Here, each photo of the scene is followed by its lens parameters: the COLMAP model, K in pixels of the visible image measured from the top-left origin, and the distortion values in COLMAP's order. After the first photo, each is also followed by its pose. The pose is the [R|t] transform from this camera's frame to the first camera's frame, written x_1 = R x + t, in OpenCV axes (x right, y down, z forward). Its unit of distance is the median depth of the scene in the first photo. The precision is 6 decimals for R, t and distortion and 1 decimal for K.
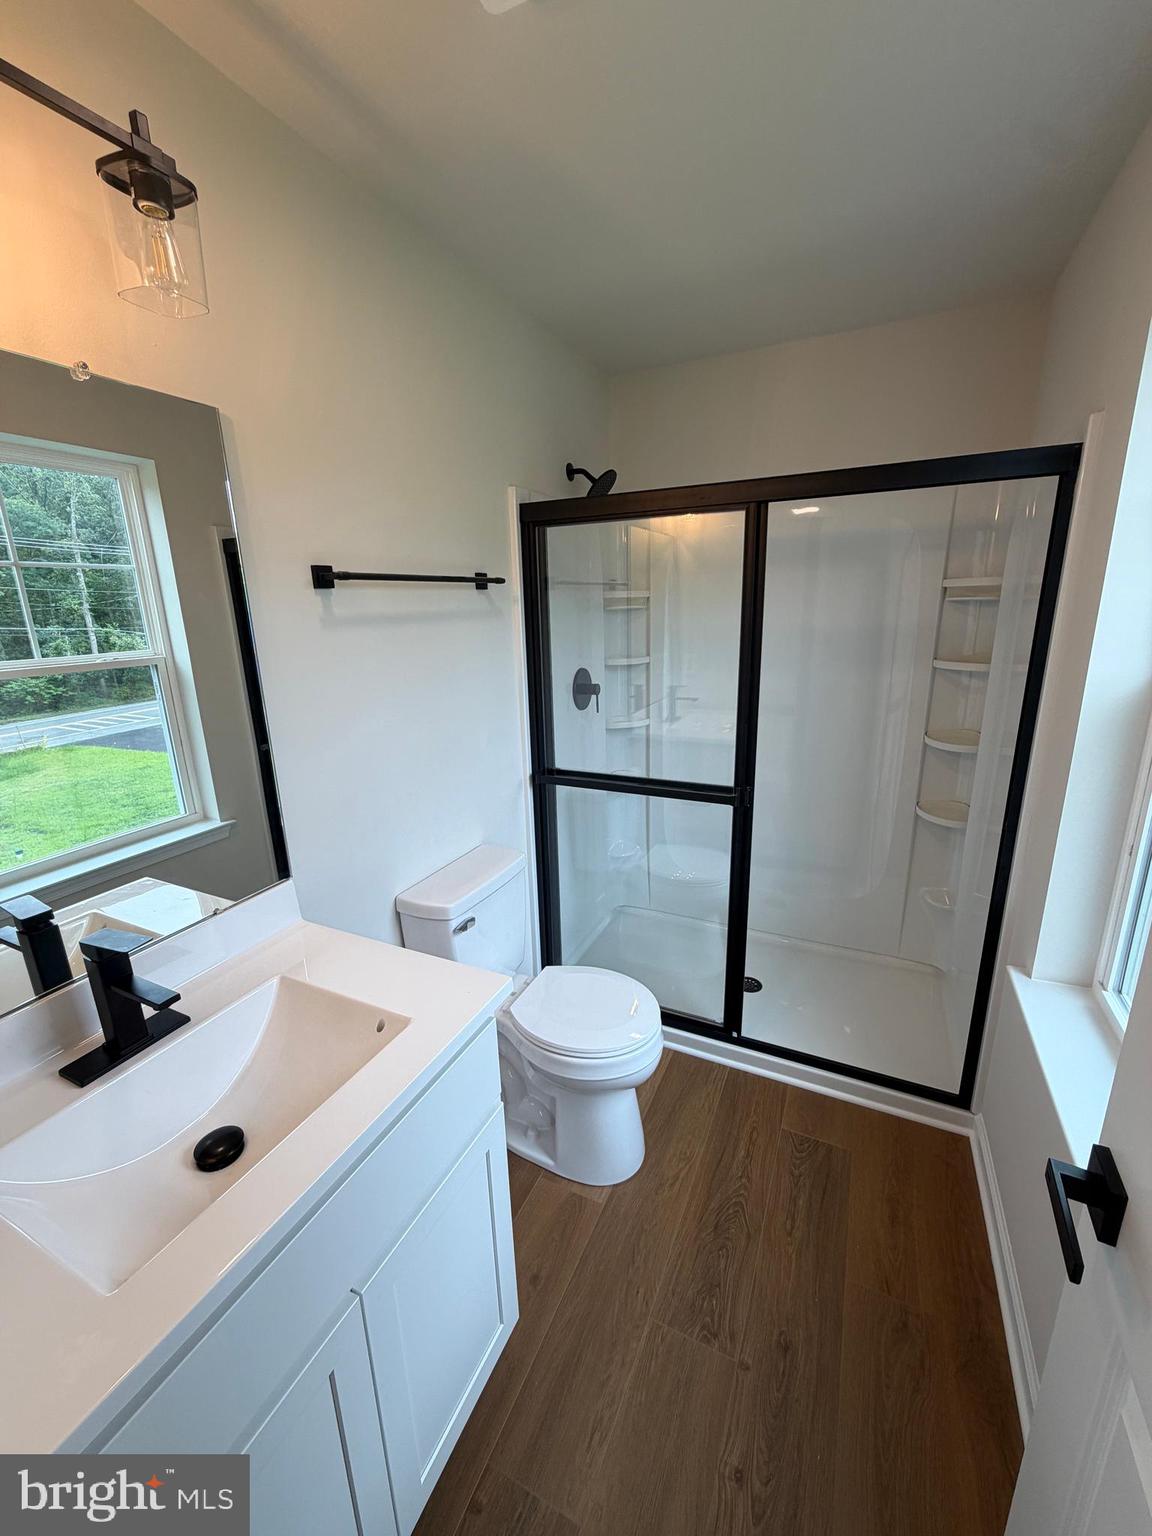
lens RADIAL K [[608.1, 0, 575.8], [0, 608.1, 759.0], [0, 0, 1]] dist [0.000393, -0.000209]
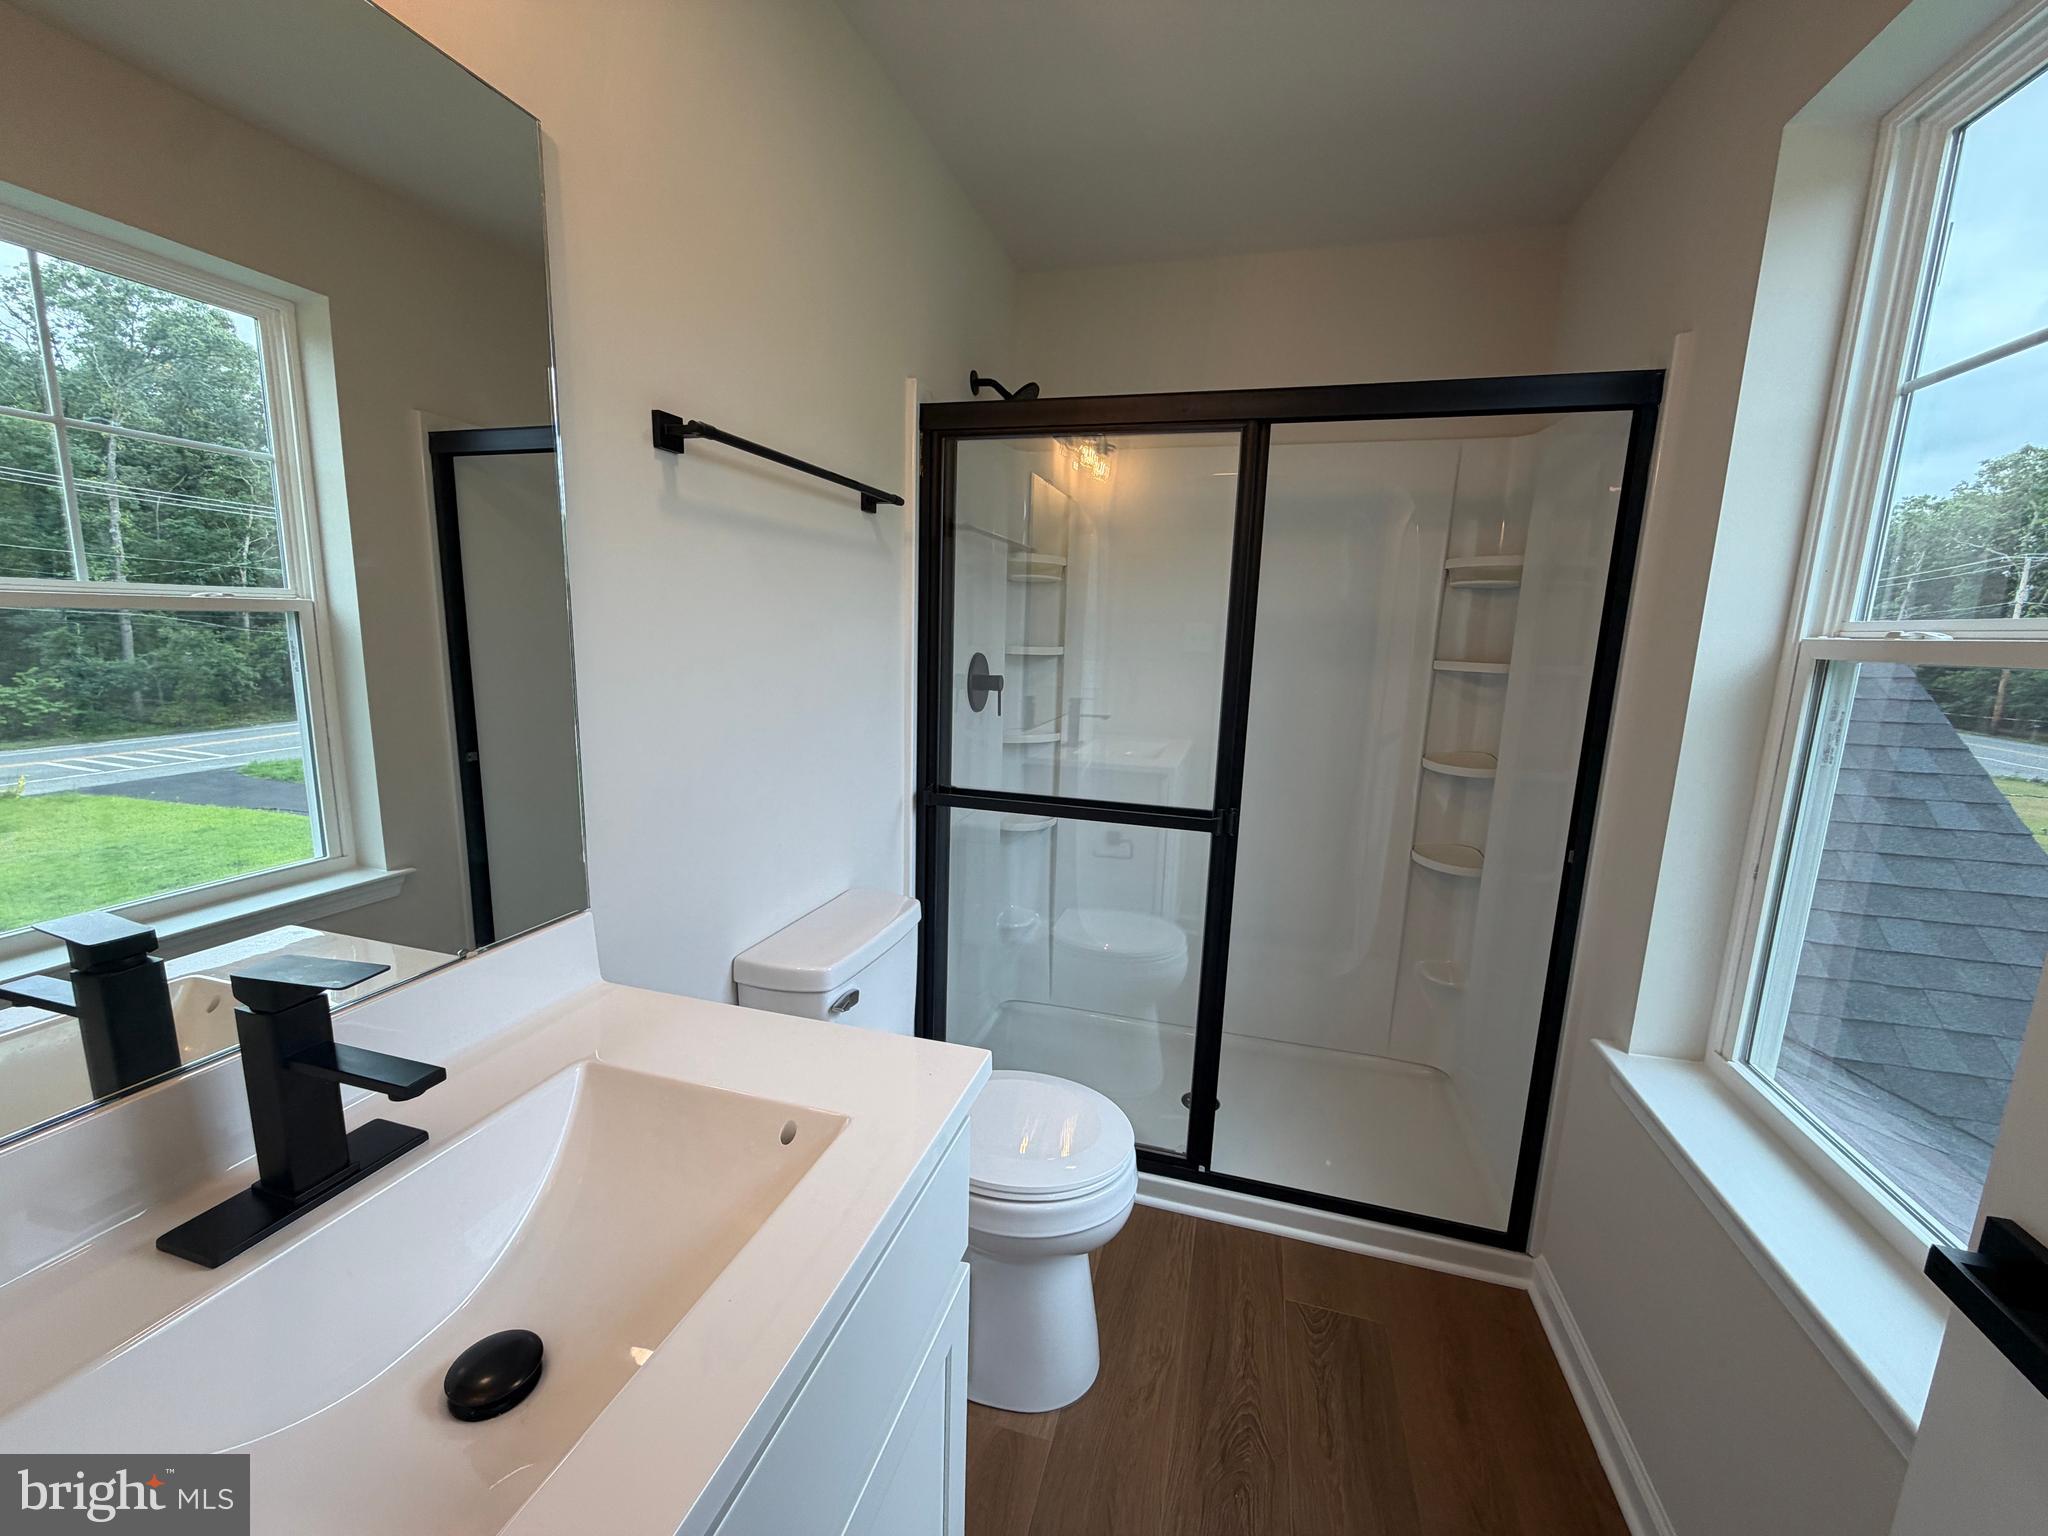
lens RADIAL K [[810.8, 0, 1018.6], [0, 810.8, 765.7], [0, 0, 1]] dist [0.000393, -0.000209]
pose [[0.984790, 0.030558, 0.171039, -0.137676], [-0.016093, 0.996223, -0.085329, 0.083798], [-0.173001, 0.081279, 0.981562, 0.094738]]
